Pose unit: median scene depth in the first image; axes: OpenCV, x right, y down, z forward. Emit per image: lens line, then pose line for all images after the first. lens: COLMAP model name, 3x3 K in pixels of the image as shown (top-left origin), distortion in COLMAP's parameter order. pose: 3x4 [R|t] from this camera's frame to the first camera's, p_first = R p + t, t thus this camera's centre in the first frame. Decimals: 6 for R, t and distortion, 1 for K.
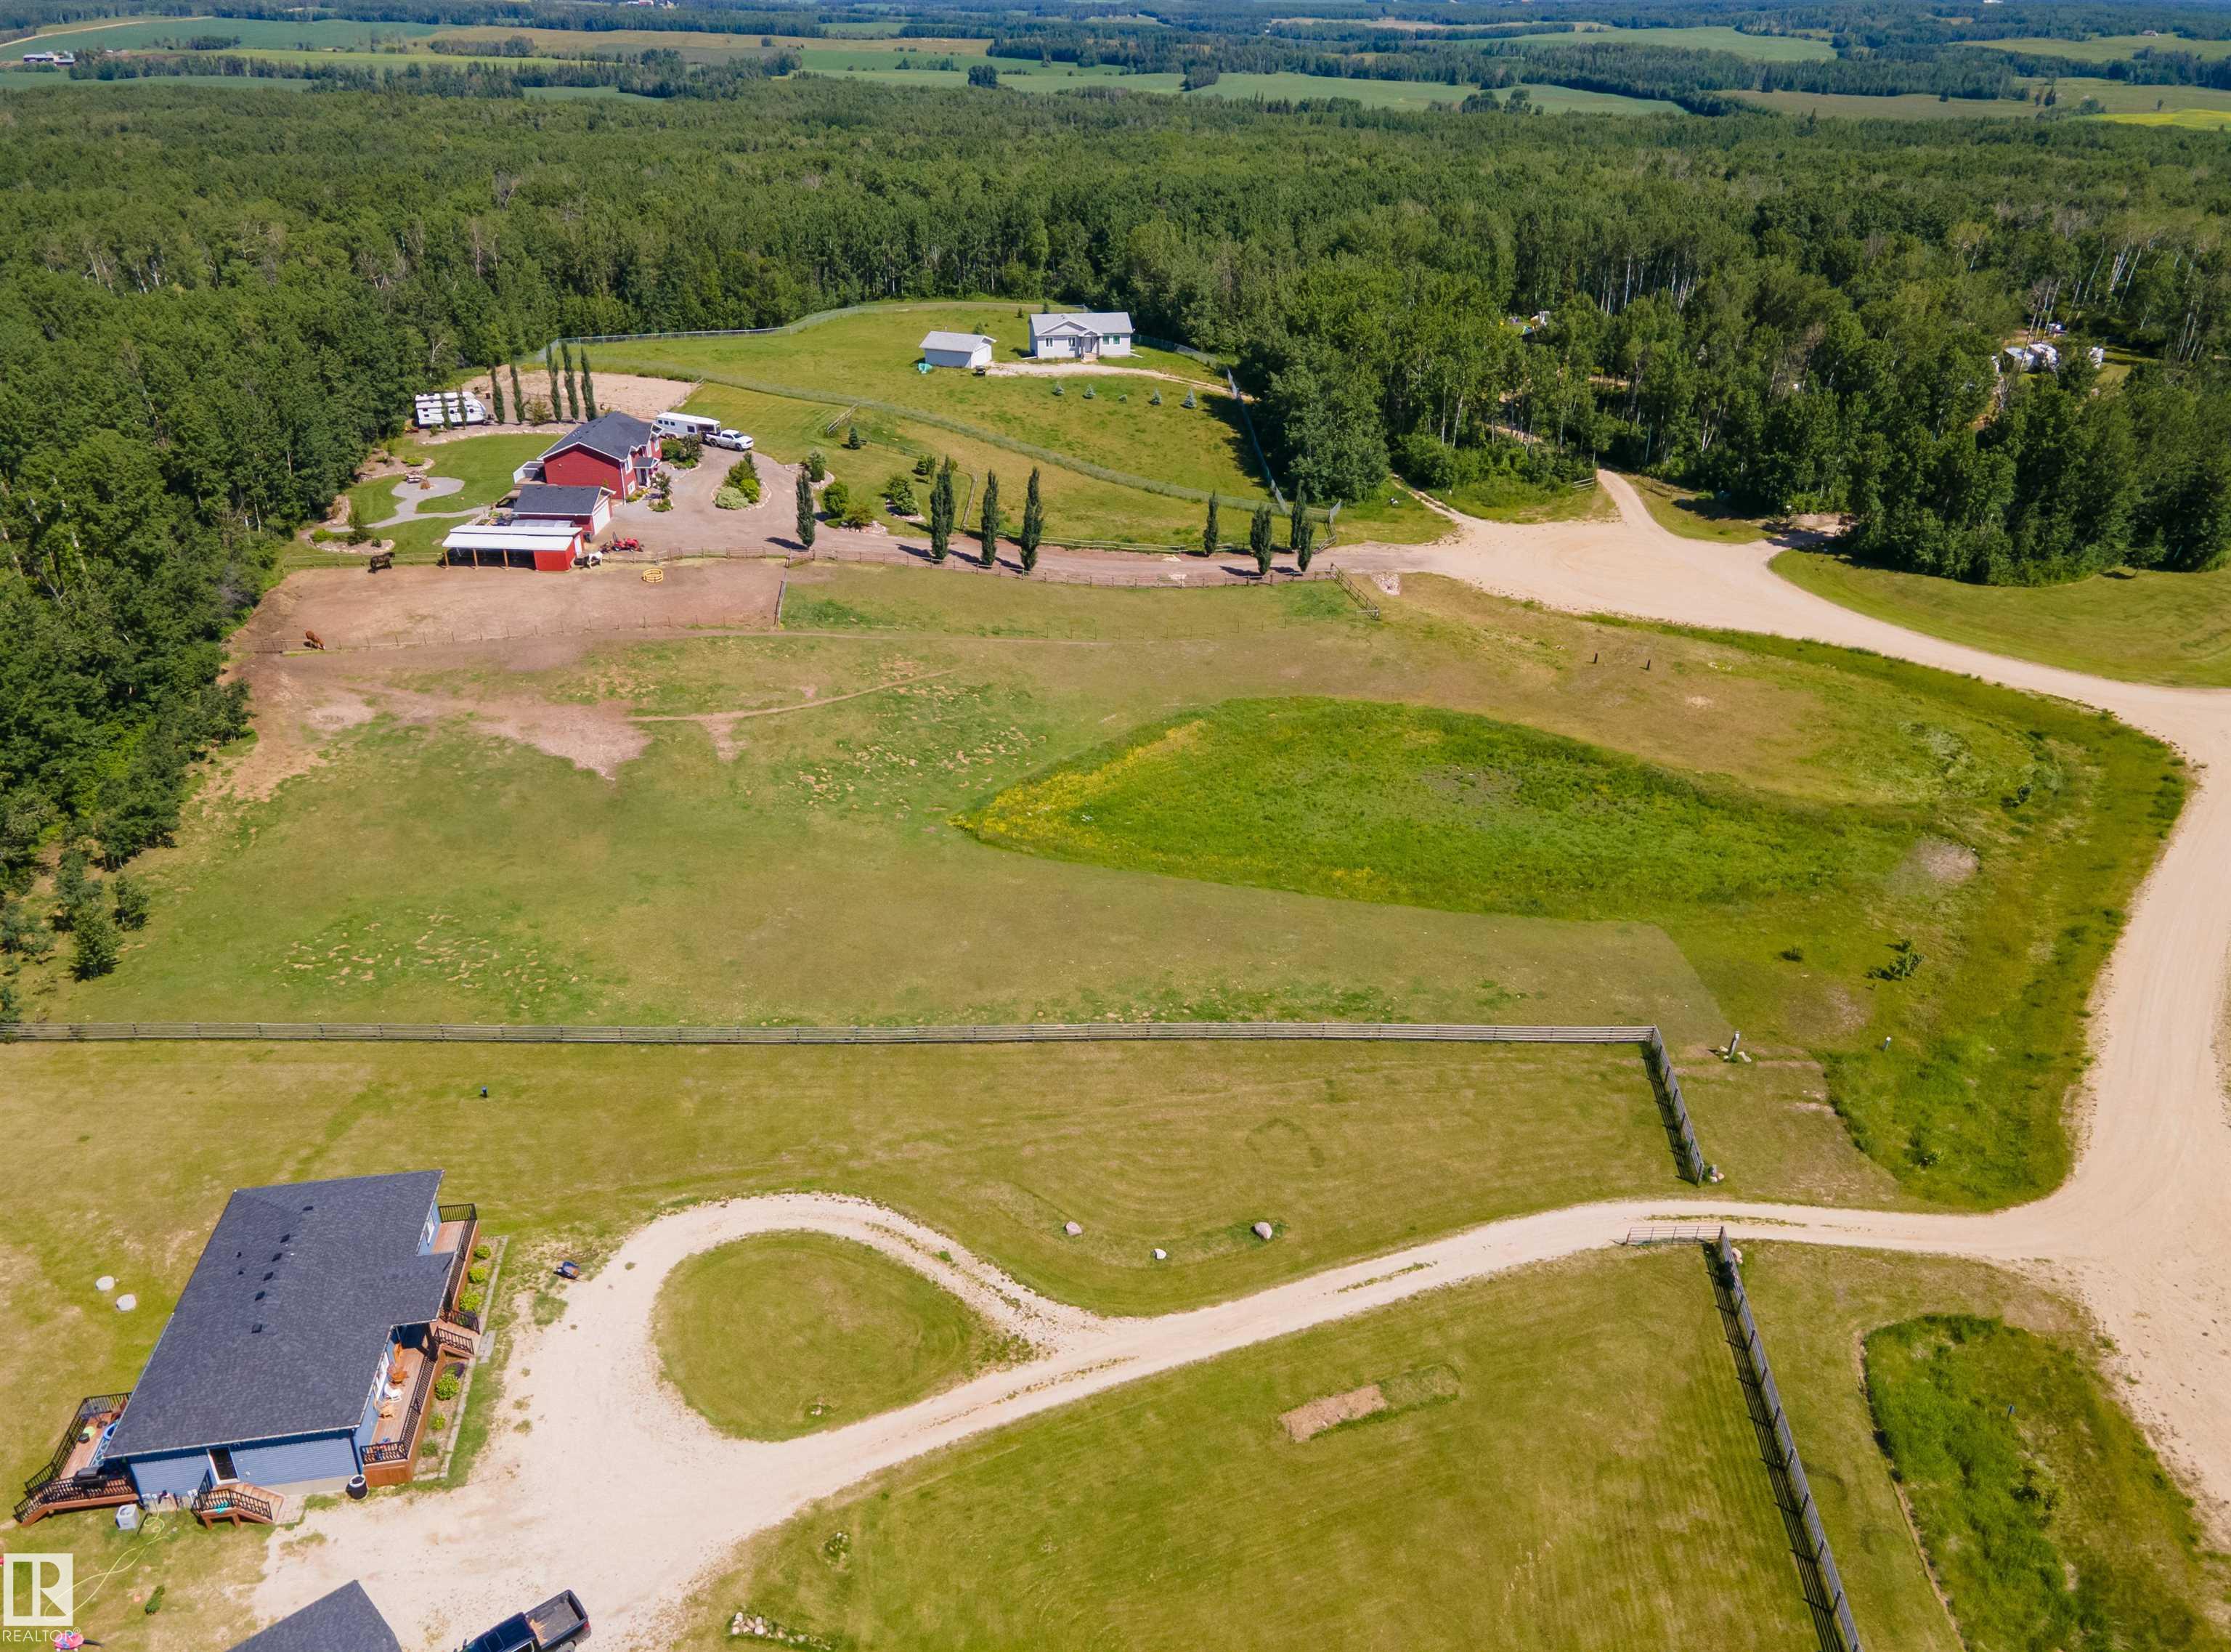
lens RADIAL K [[1613.9, 0, 1104.3], [0, 1613.9, 824.7], [0, 0, 1]] dist [0.035642, -0.000281]
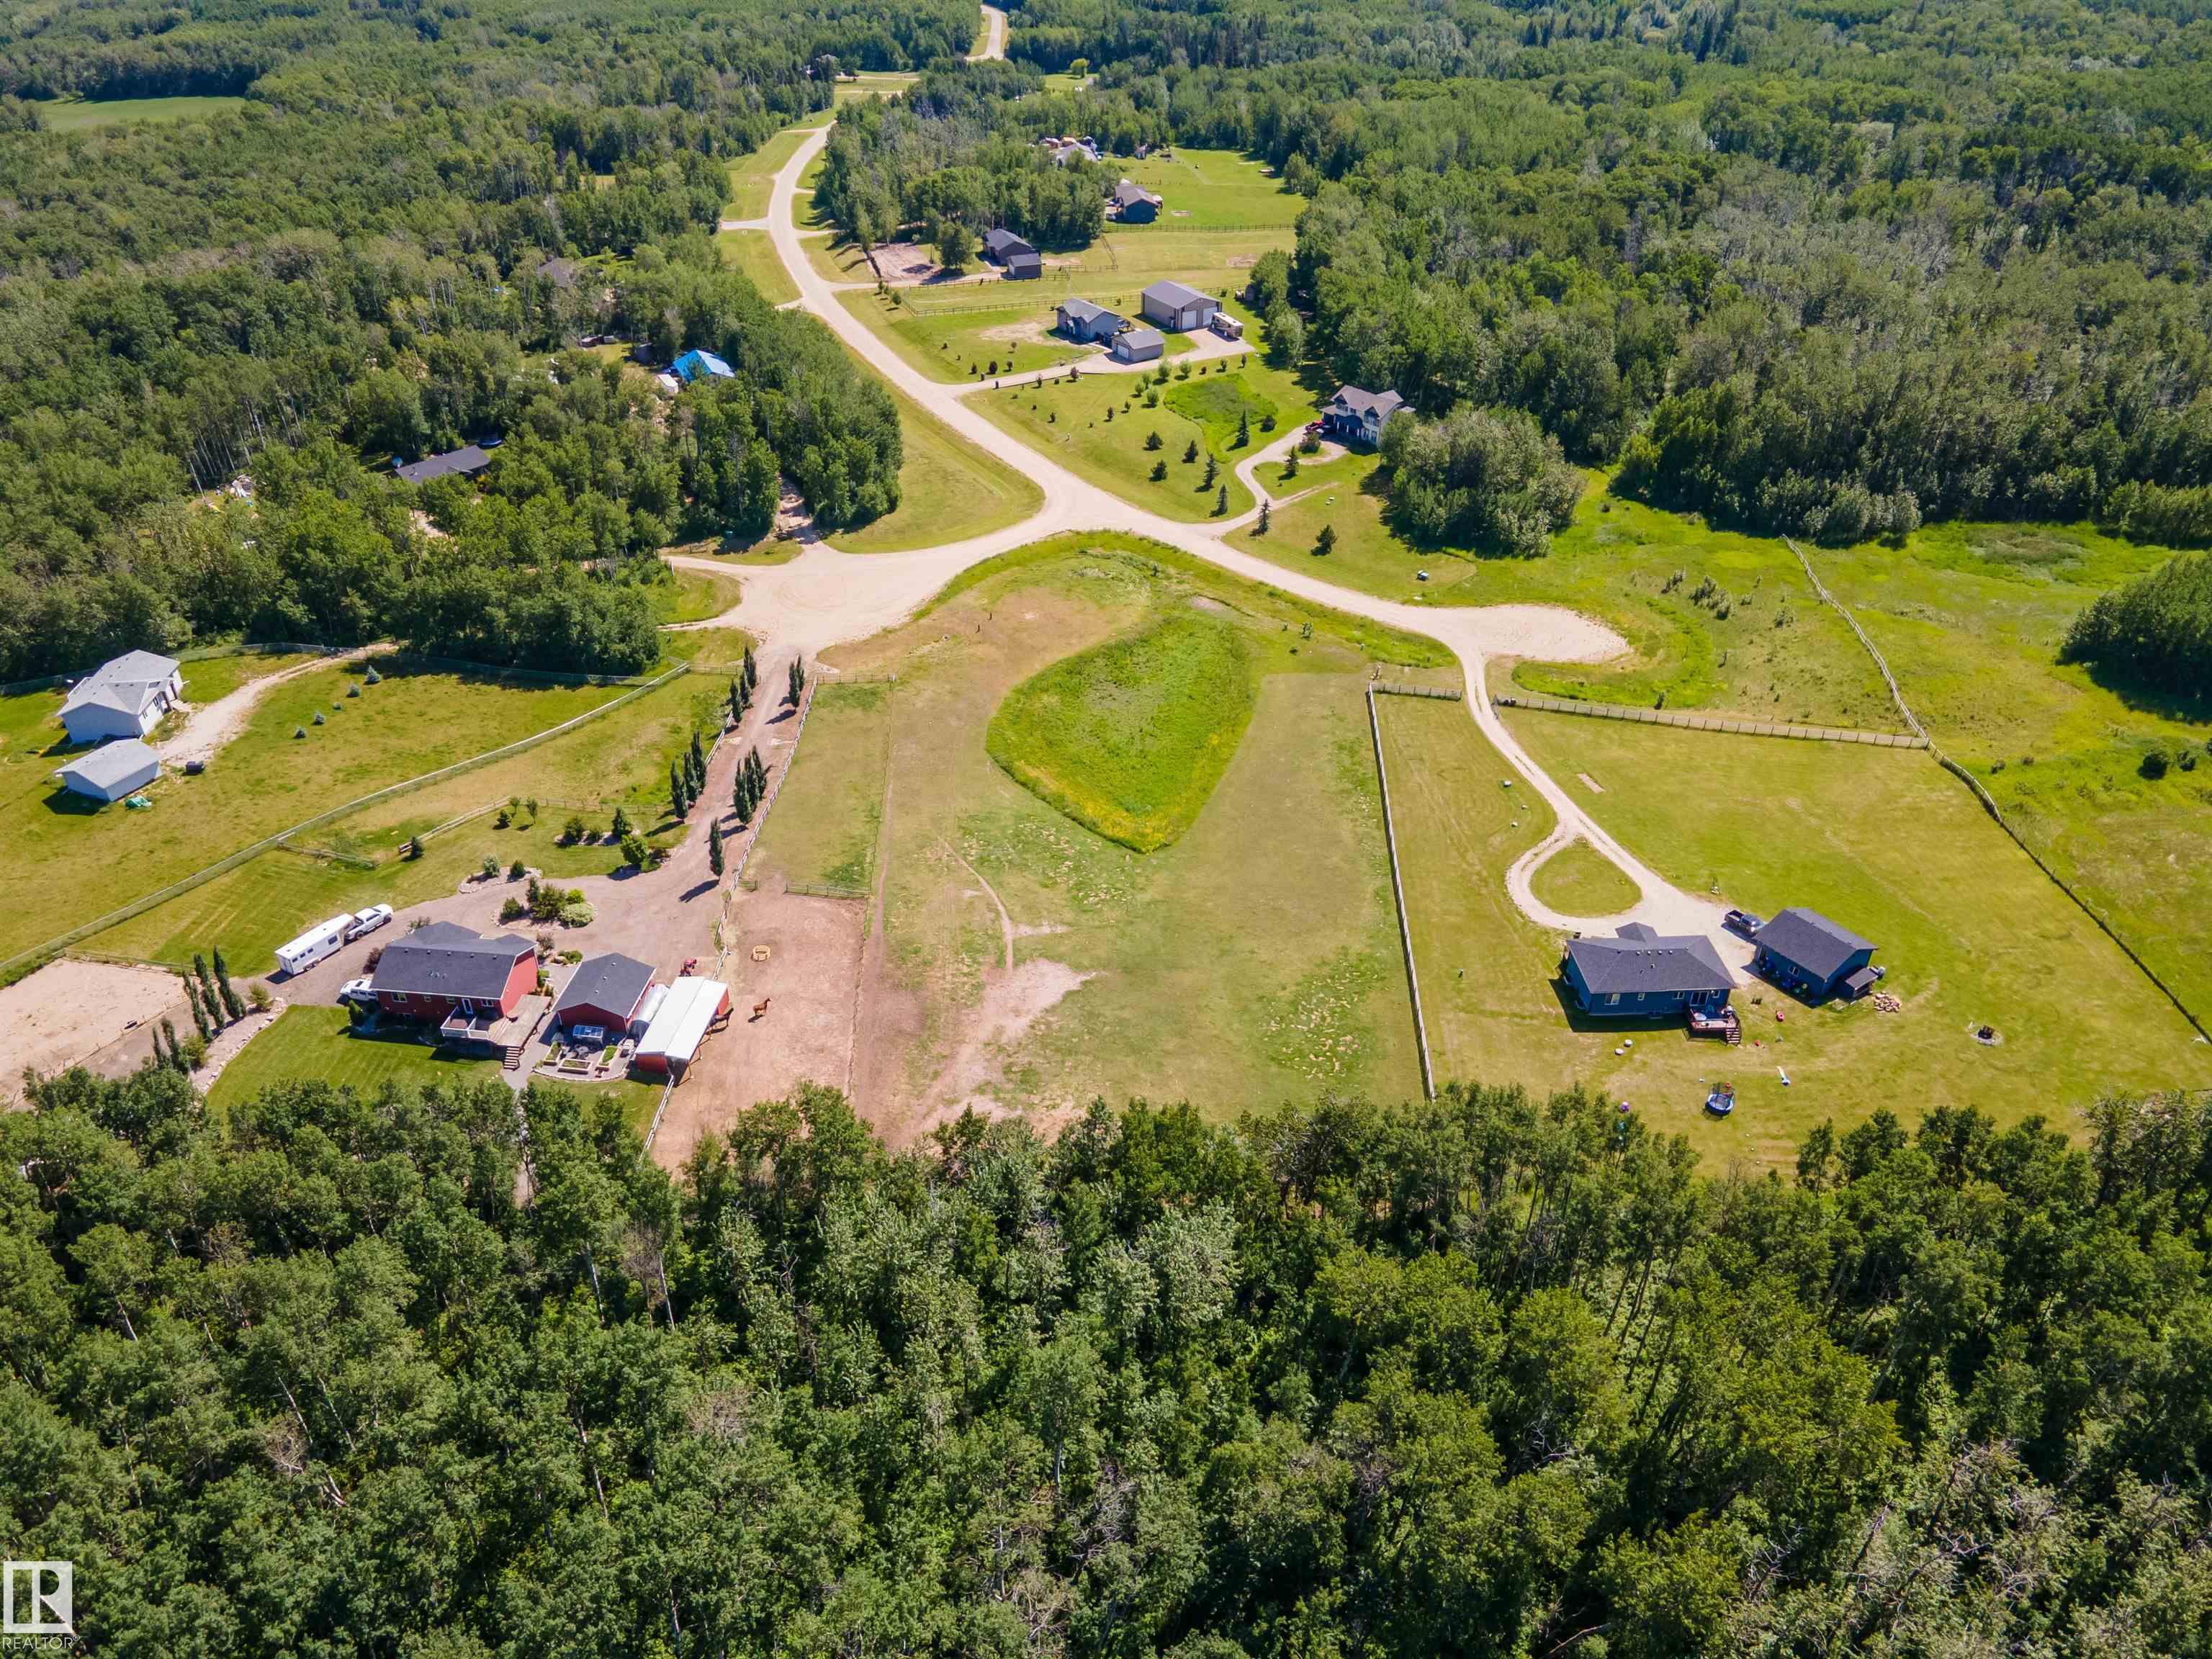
lens RADIAL K [[1602.0, 0, 1098.3], [0, 1602.0, 841.0], [0, 0, 1]] dist [0.048423, 0.001112]
pose [[0.101989, -0.559474, 0.822549, -1.907574], [0.460738, 0.759395, 0.459391, -1.041666], [-0.881657, 0.332127, 0.335221, 0.658029]]
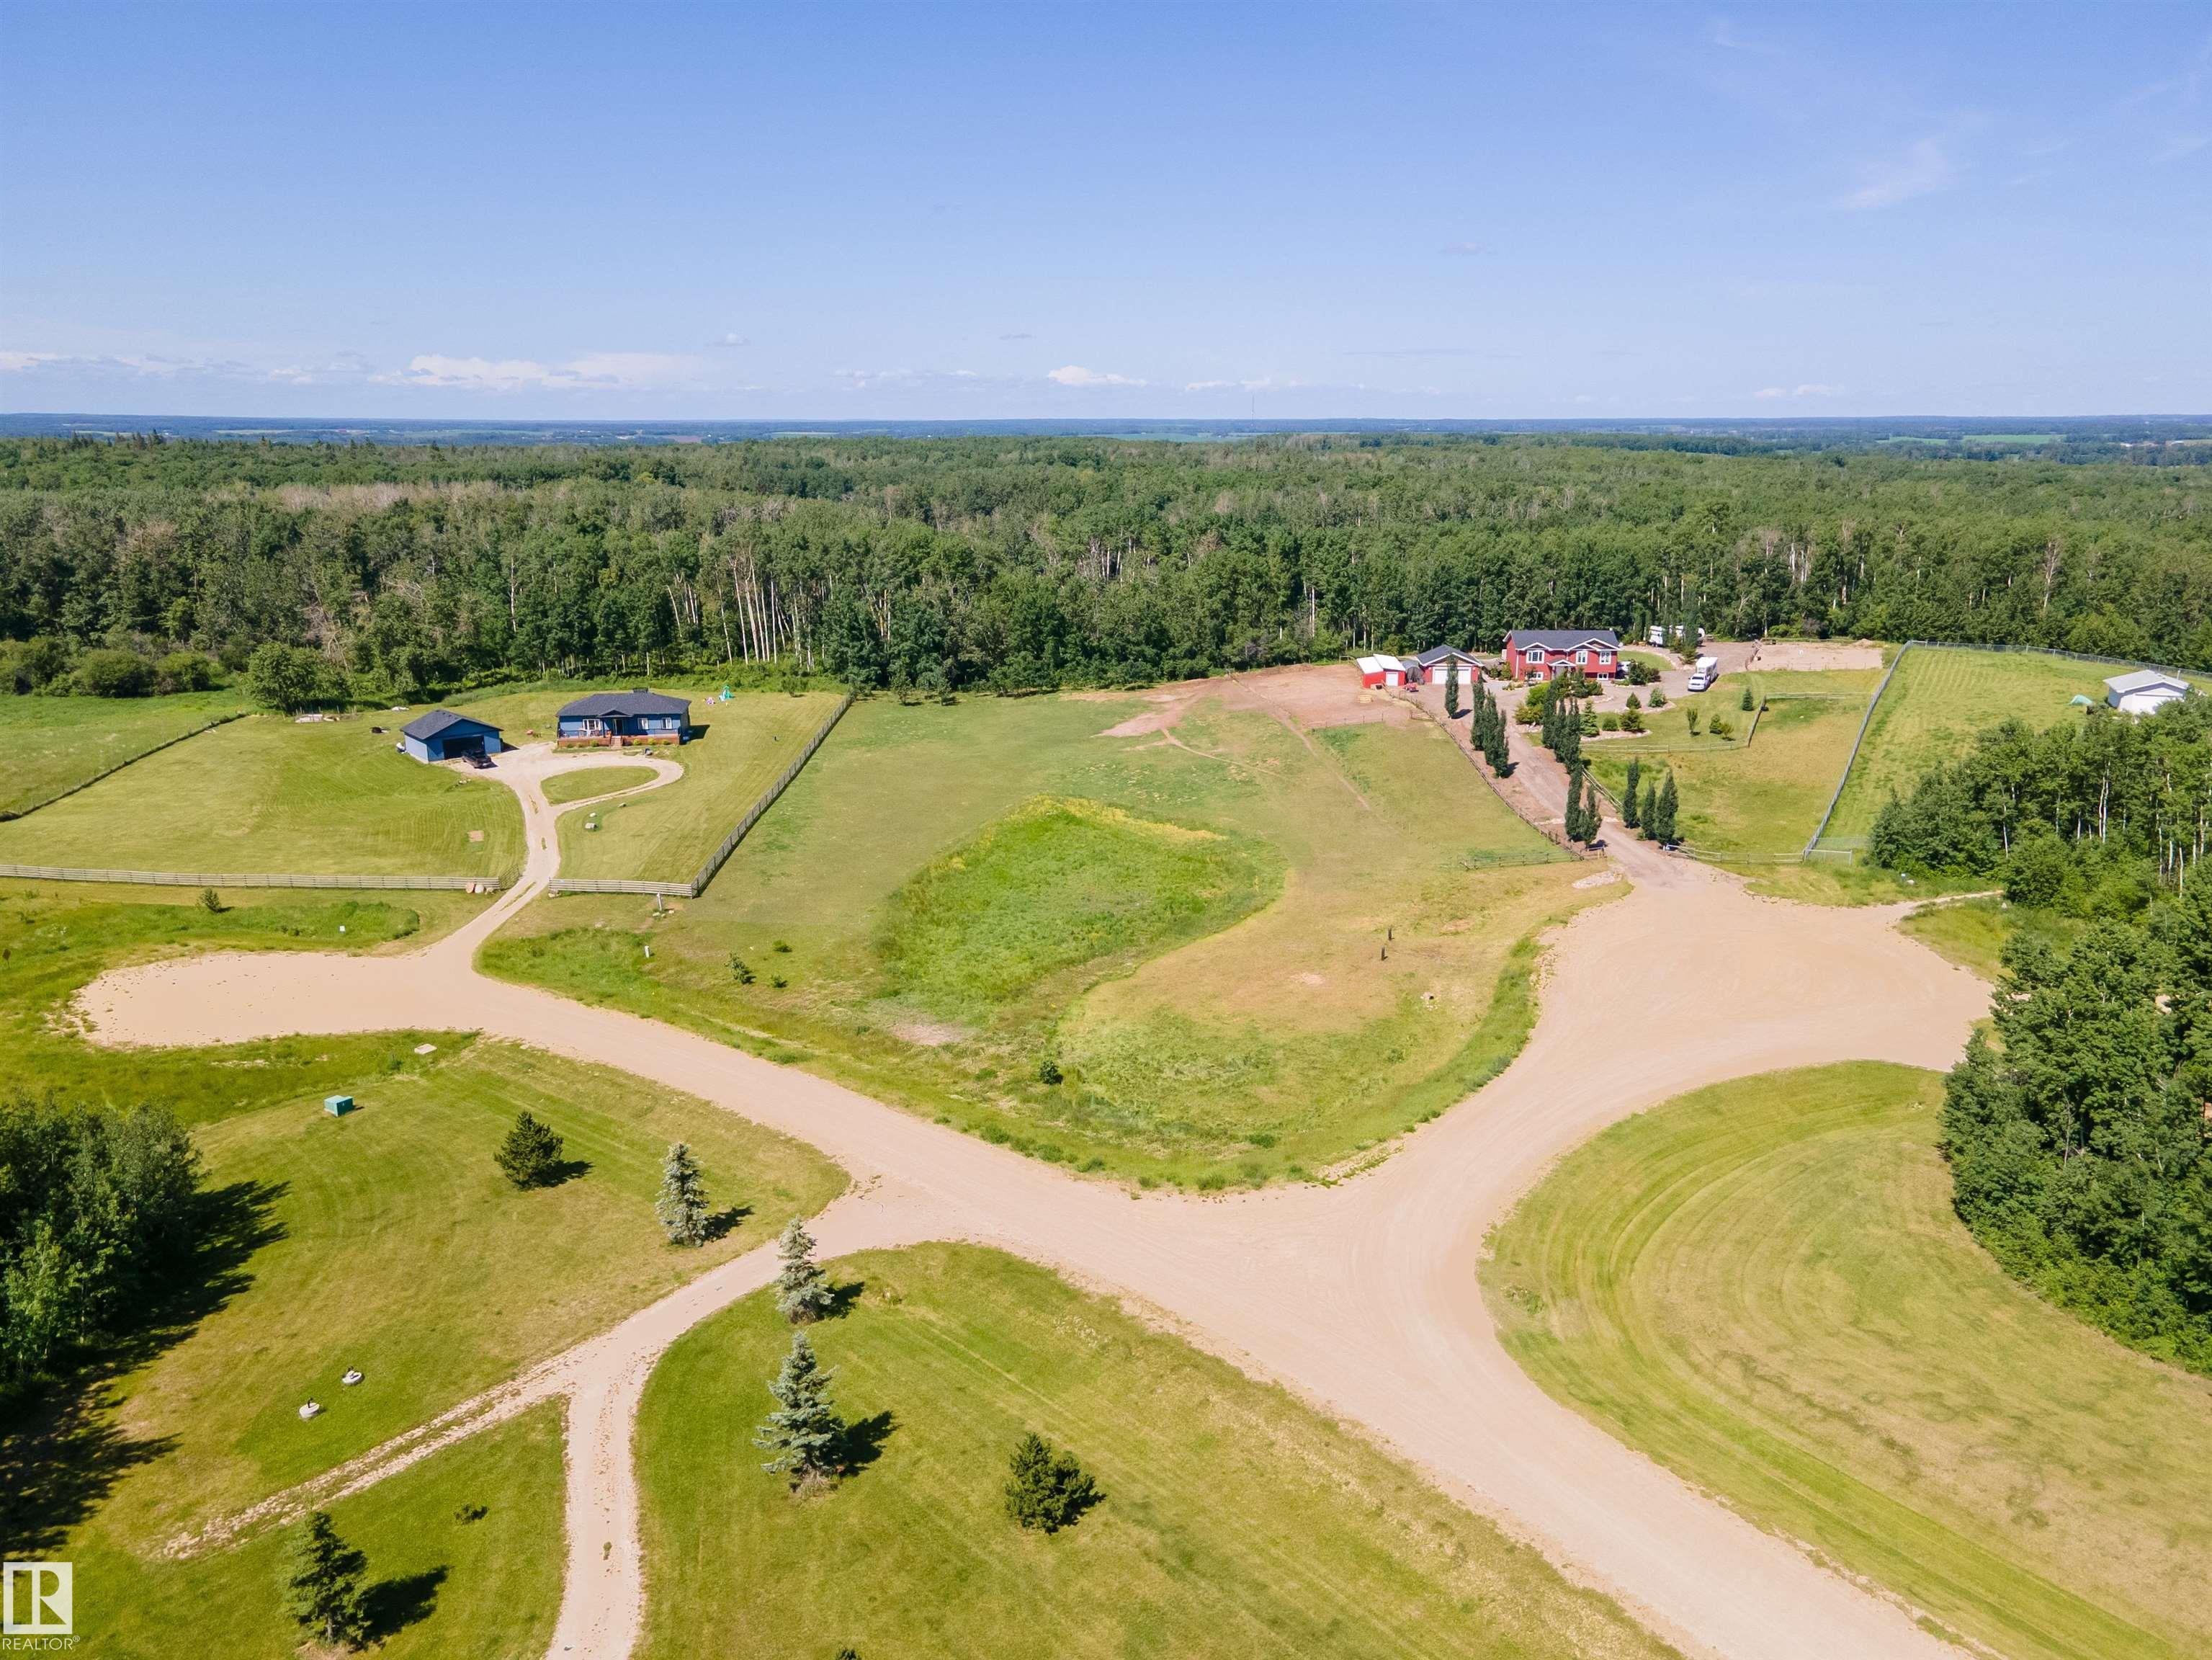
lens RADIAL K [[1633.0, 0, 1096.3], [0, 1633.0, 829.4], [0, 0, 1]] dist [0.051805, 0.002805]
pose [[-0.032079, 0.237032, -0.970972, 1.849743], [-0.459545, 0.859200, 0.224929, -0.446188], [0.887575, 0.453421, 0.081365, 1.238880]]
